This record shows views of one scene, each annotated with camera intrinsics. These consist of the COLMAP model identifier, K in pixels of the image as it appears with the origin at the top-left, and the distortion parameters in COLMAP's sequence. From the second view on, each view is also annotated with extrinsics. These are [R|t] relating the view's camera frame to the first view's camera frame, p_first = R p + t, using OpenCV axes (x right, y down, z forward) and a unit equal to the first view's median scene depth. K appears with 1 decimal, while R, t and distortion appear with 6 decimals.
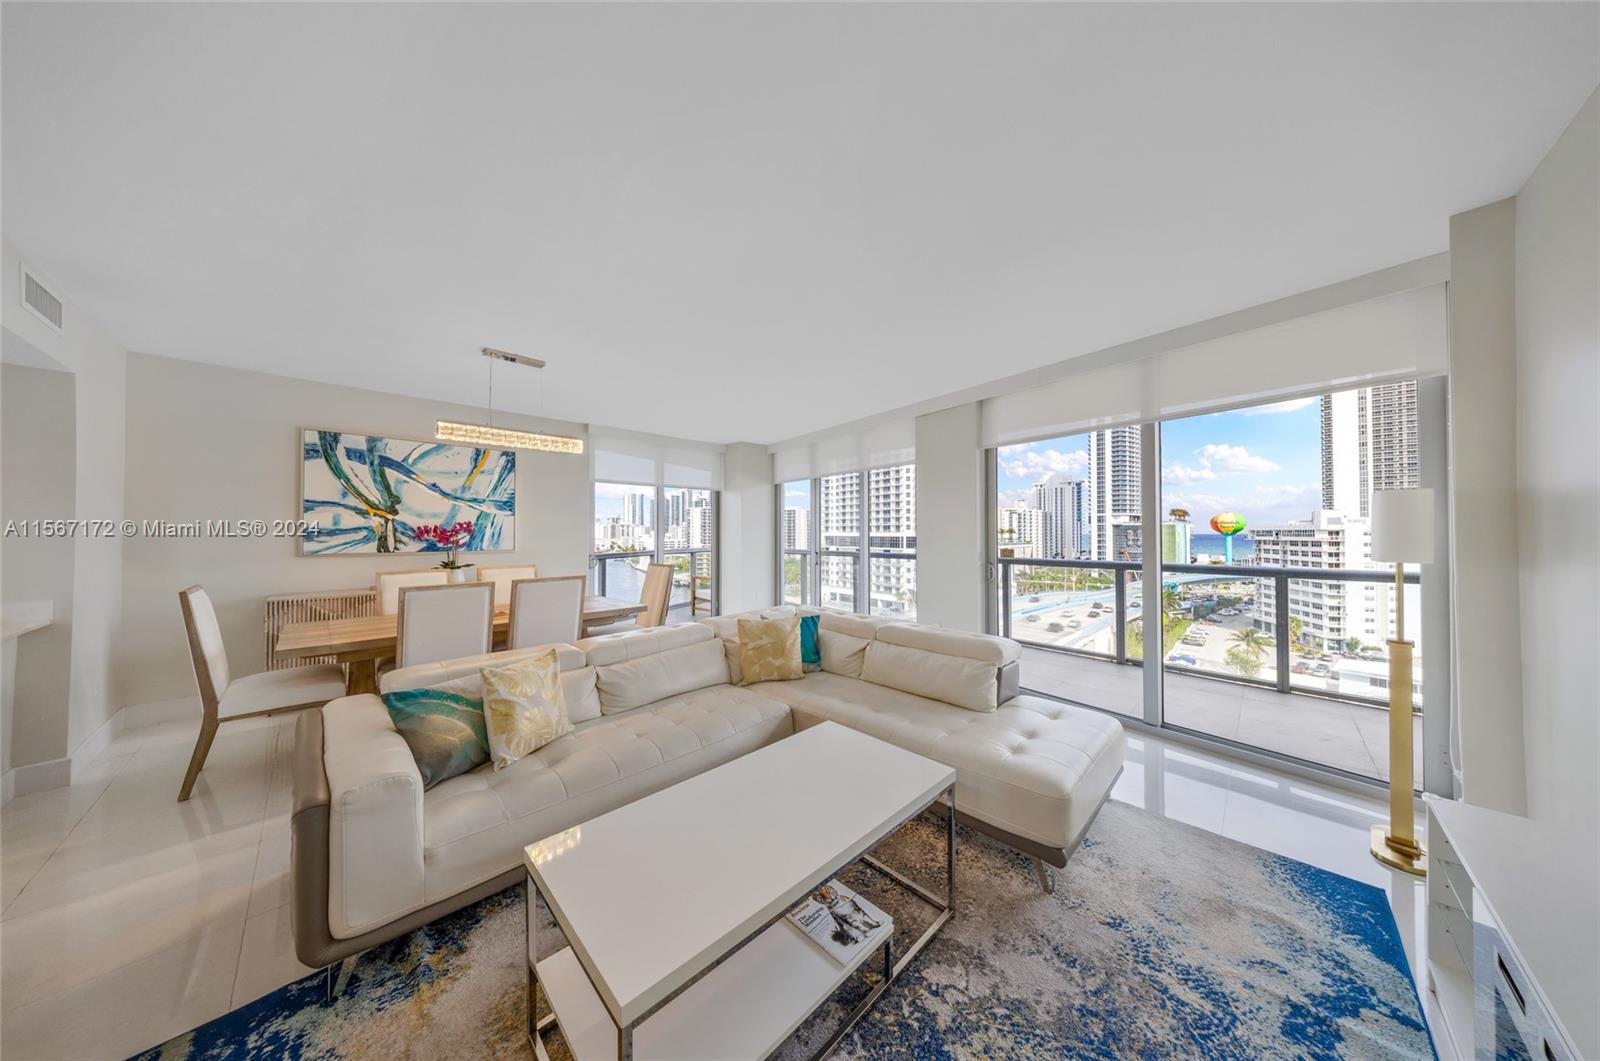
lens RADIAL K [[476.6, 0, 798.8], [0, 476.6, 525.7], [0, 0, 1]] dist [-0.003633, -0.000189]
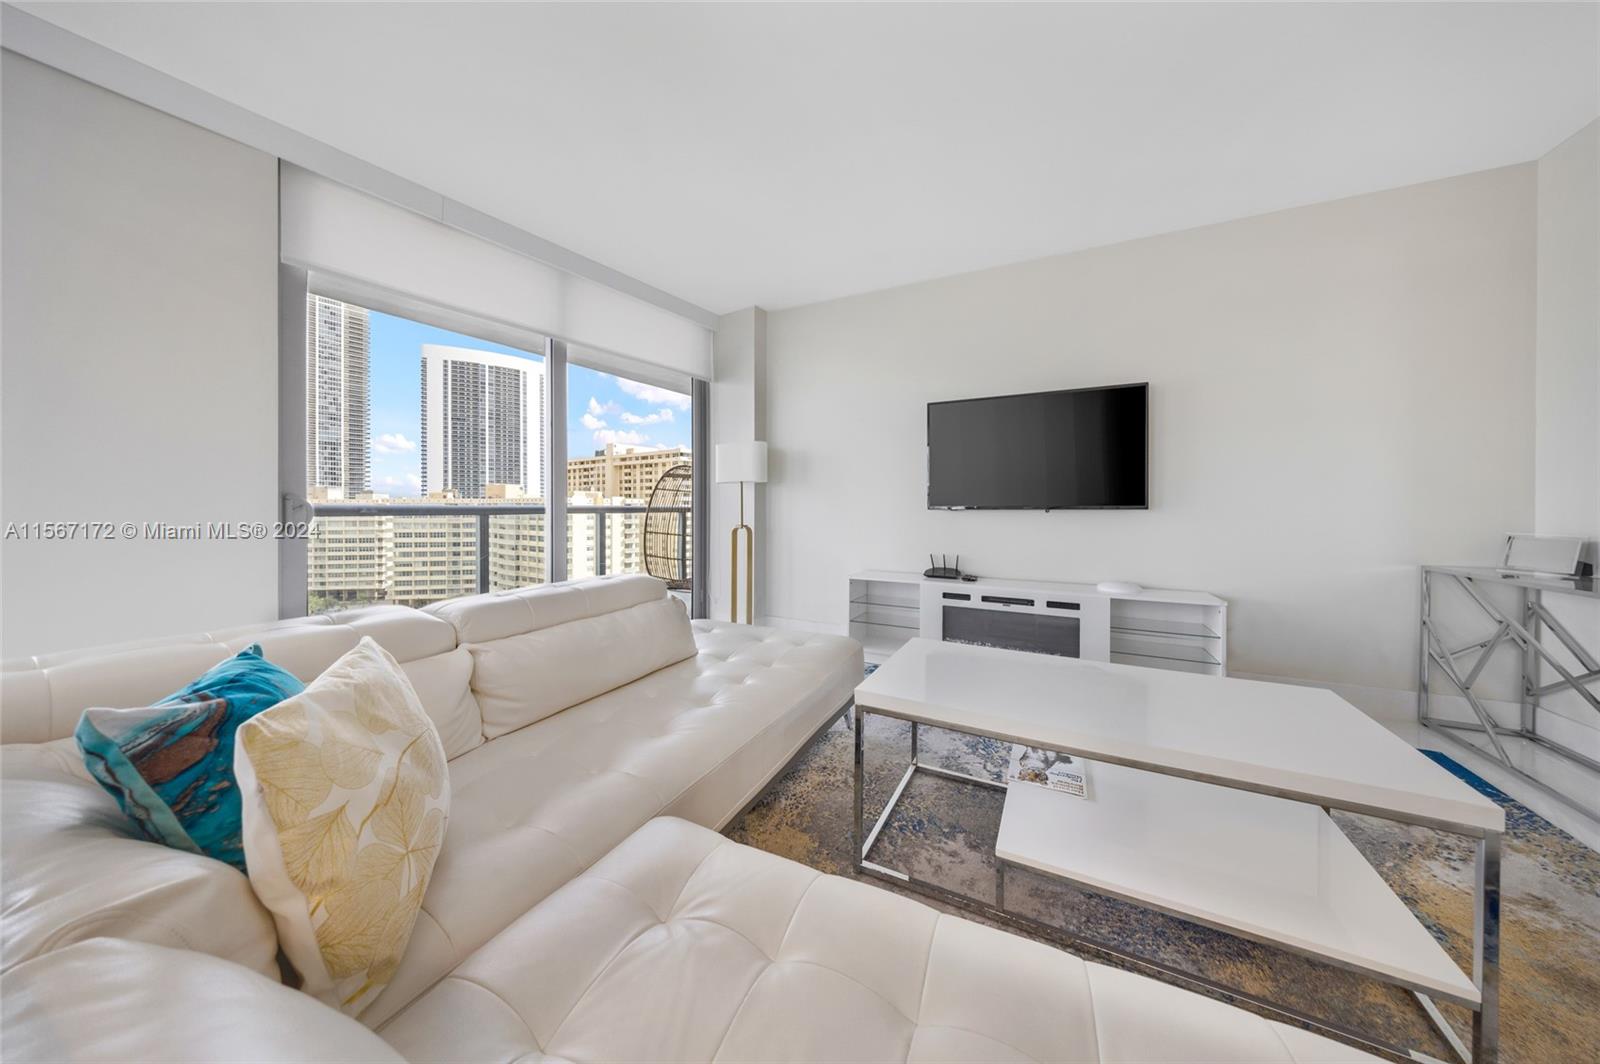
lens RADIAL K [[476.6, 0, 823.1], [0, 476.6, 507.8], [0, 0, 1]] dist [-0.003633, -0.000189]
pose [[-0.344844, 0.000732, 0.938660, -0.260736], [-0.016305, 0.999844, -0.006770, 0.088211], [-0.938518, -0.017640, -0.344778, 0.641413]]
